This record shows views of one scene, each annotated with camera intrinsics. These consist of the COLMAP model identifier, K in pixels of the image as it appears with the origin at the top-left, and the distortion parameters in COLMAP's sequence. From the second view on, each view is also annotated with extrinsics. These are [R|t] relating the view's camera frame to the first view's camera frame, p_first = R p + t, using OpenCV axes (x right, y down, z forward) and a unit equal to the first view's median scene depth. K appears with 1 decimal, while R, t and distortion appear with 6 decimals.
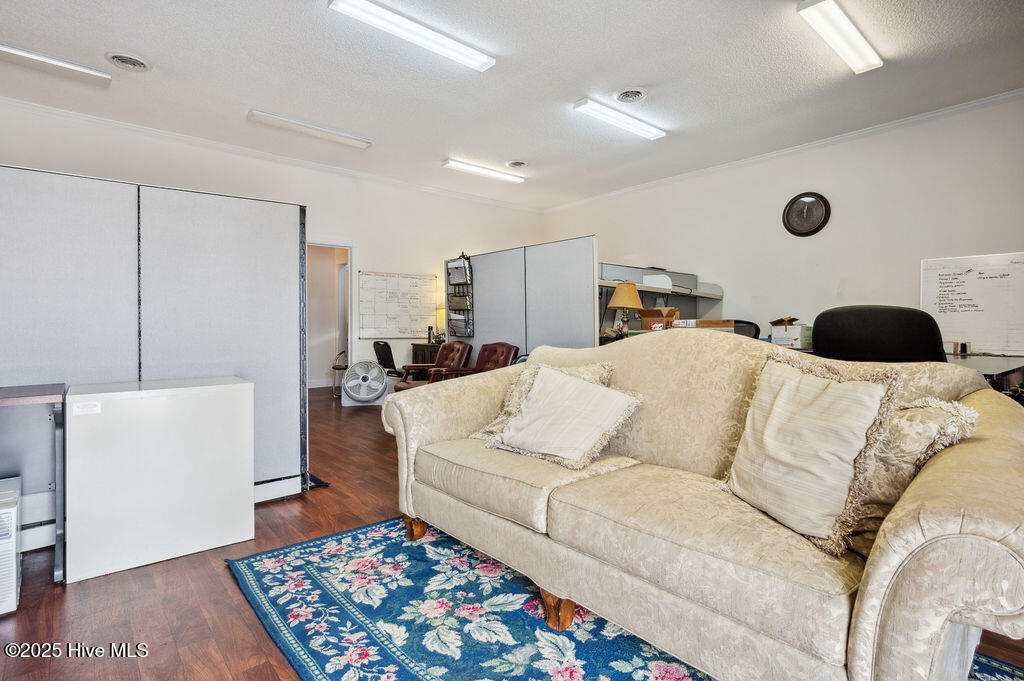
lens RADIAL K [[510.3, 0, 514.9], [0, 510.3, 338.3], [0, 0, 1]] dist [-0.017436, -0.000207]
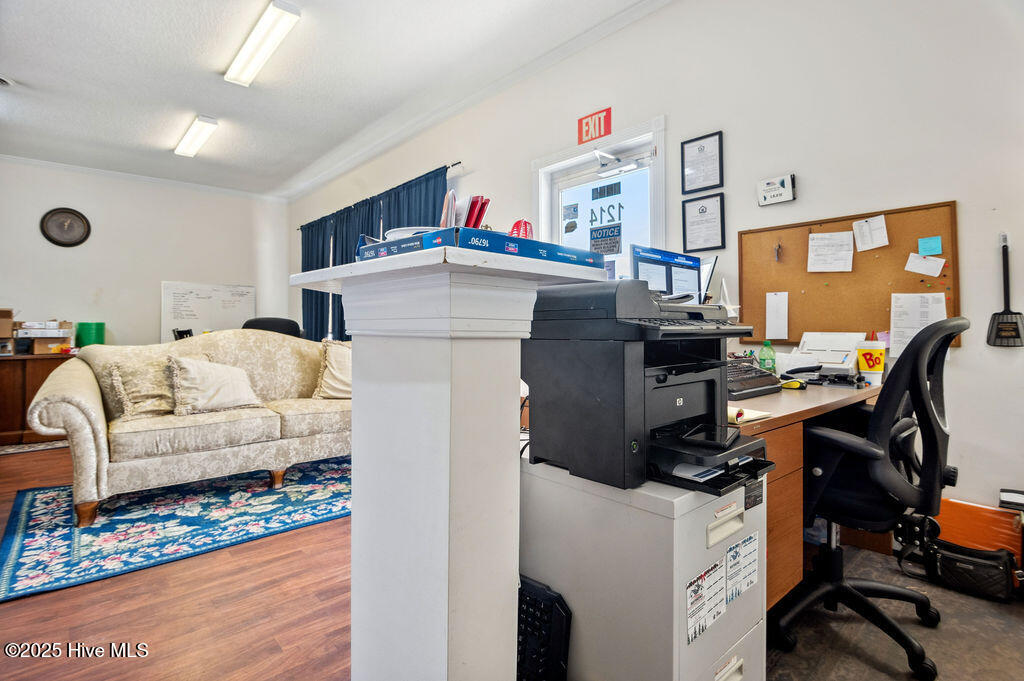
lens RADIAL K [[510.3, 0, 511.0], [0, 510.3, 312.7], [0, 0, 1]] dist [-0.017436, -0.000207]
pose [[-0.020524, 0.032377, 0.999265, -1.479503], [0.018883, 0.999310, -0.031991, -0.007680], [-0.999611, 0.018212, -0.021121, 0.122992]]
